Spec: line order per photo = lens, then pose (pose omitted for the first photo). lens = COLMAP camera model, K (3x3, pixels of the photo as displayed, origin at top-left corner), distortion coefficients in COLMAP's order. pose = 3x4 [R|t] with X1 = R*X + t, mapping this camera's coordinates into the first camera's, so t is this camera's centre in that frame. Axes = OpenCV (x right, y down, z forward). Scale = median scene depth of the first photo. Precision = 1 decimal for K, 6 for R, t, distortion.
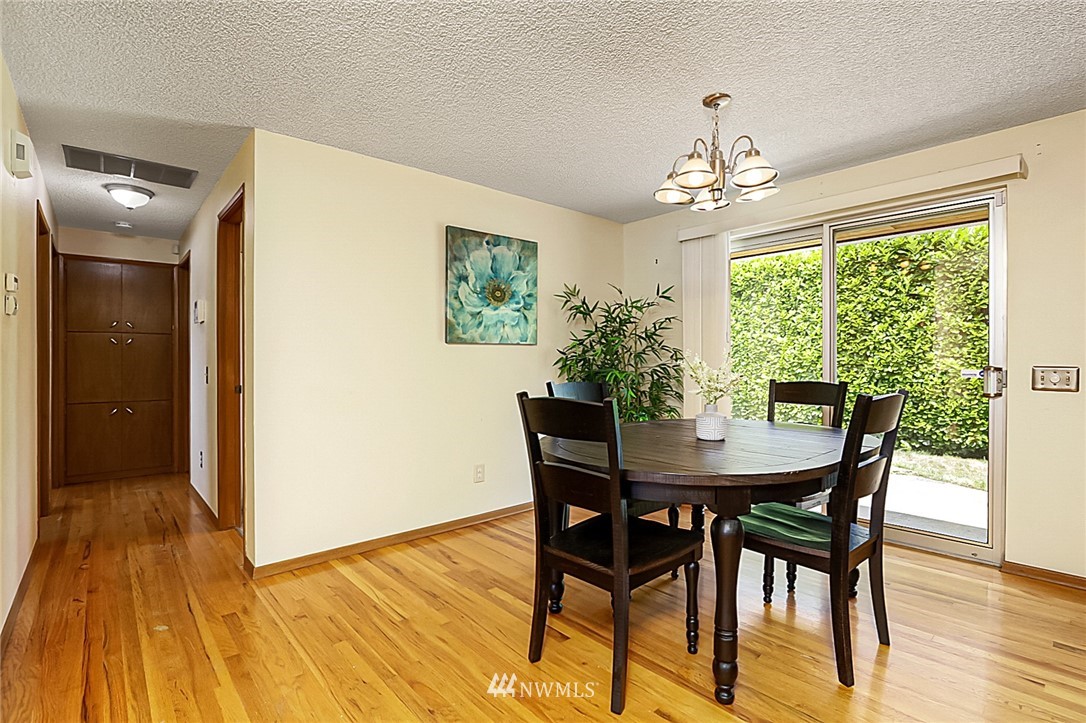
lens RADIAL K [[510.2, 0, 543.0], [0, 510.2, 359.7], [0, 0, 1]] dist [-0.029281, 0.001968]
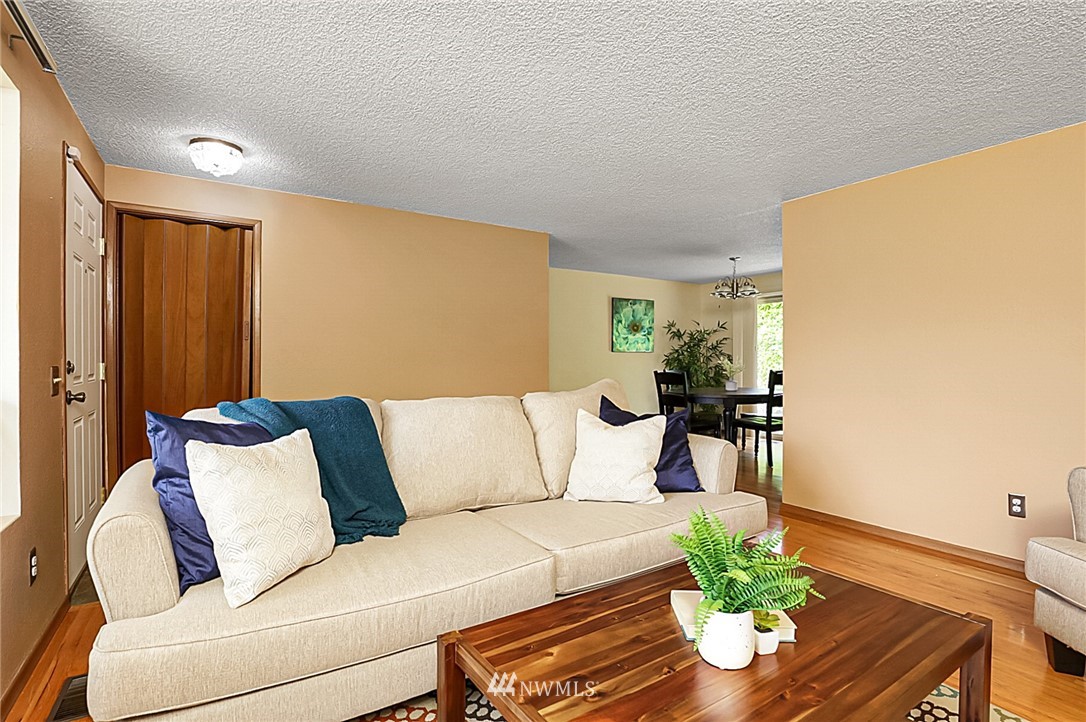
lens RADIAL K [[510.2, 0, 539.3], [0, 510.2, 362.6], [0, 0, 1]] dist [-0.029281, 0.001968]
pose [[0.981370, 0.007928, -0.191964, -0.070522], [-0.006706, 0.999953, 0.007017, -0.000143], [0.192010, -0.005599, 0.981377, -1.070347]]
